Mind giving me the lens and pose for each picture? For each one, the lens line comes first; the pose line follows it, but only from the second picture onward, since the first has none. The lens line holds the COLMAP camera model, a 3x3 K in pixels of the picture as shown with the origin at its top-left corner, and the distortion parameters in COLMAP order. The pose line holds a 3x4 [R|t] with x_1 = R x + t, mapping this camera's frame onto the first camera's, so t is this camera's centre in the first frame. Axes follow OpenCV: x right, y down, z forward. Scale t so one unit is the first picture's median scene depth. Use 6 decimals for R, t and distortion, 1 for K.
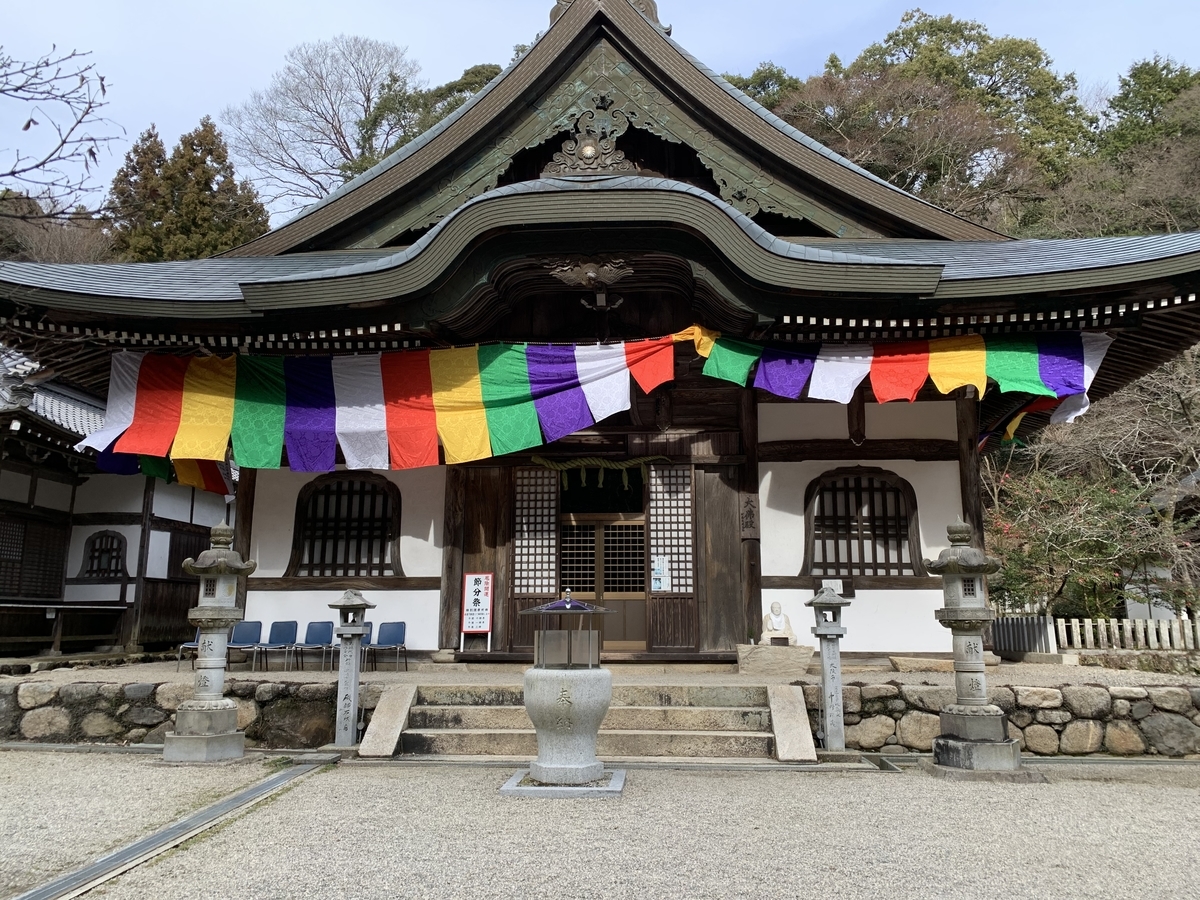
lens RADIAL K [[893.1, 0, 602.2], [0, 893.1, 447.2], [0, 0, 1]] dist [0.014033, 0.003478]
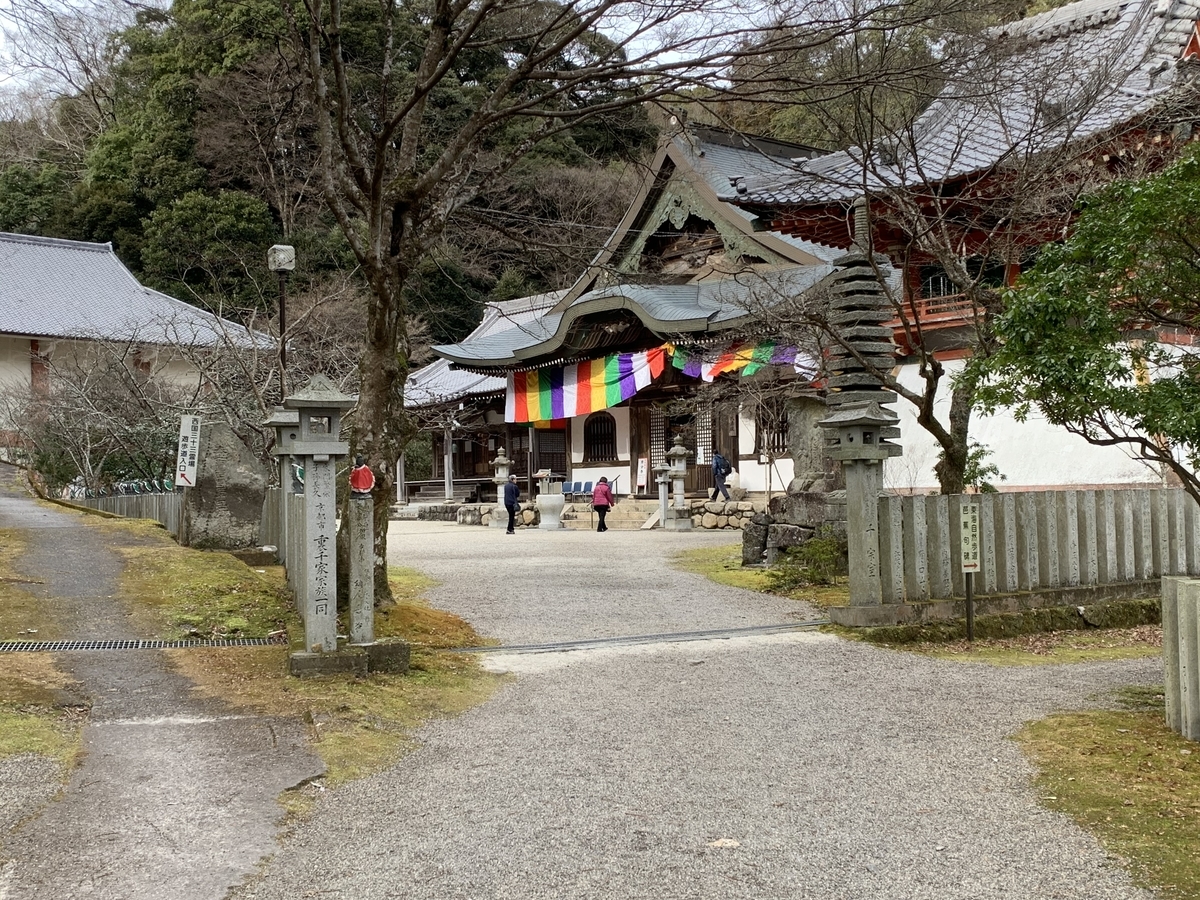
lens RADIAL K [[1403.1, 0, 599.5], [0, 1403.1, 449.4], [0, 0, 1]] dist [-0.001269, 0.000000]
pose [[0.687055, -0.037731, -0.725625, 2.209770], [0.150152, 0.984468, 0.090980, -0.193097], [0.710922, -0.171462, 0.682049, -1.317373]]
